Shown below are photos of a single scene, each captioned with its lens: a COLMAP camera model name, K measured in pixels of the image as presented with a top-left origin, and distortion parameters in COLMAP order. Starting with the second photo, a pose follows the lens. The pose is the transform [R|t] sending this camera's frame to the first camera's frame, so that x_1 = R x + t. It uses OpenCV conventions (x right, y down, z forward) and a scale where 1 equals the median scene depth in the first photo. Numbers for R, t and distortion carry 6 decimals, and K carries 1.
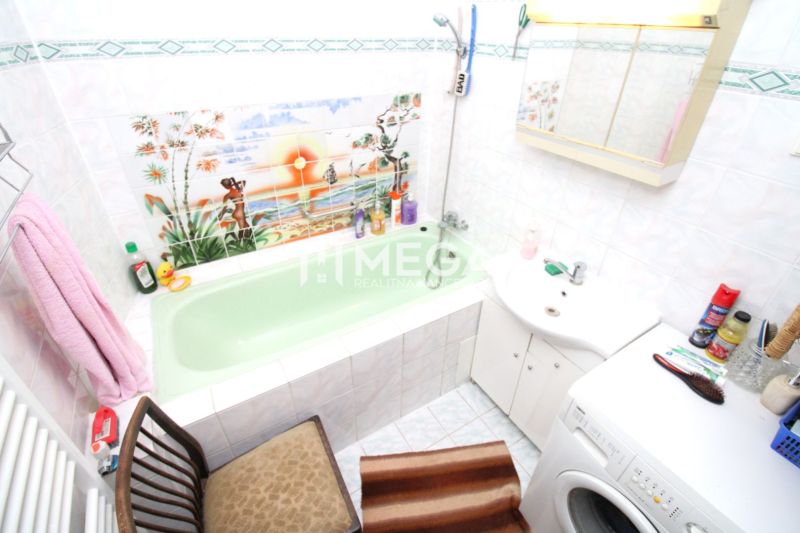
lens RADIAL K [[366.6, 0, 403.0], [0, 366.6, 257.2], [0, 0, 1]] dist [0.005498, -0.013256]
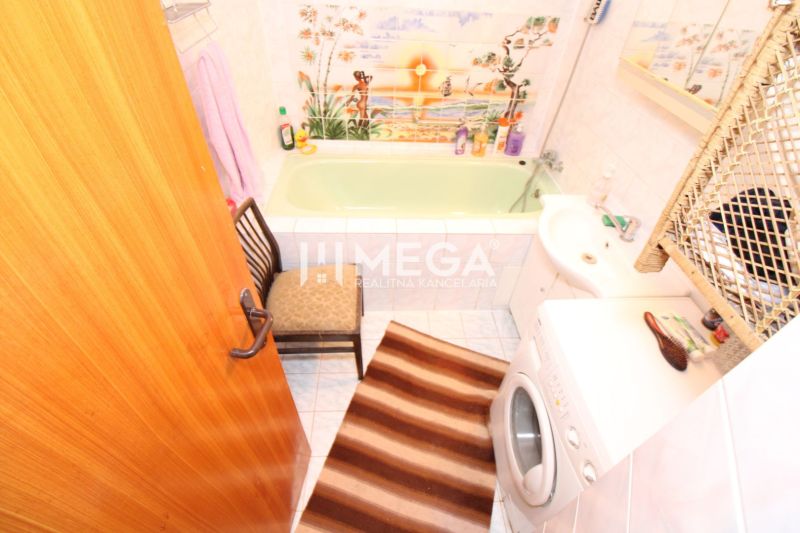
lens RADIAL K [[366.6, 0, 403.0], [0, 366.6, 257.2], [0, 0, 1]] dist [0.005498, -0.013256]
pose [[0.880692, 0.336696, -0.333192, 0.237168], [-0.281296, 0.937682, 0.204022, 0.066971], [0.381121, -0.085955, 0.920521, -0.101710]]
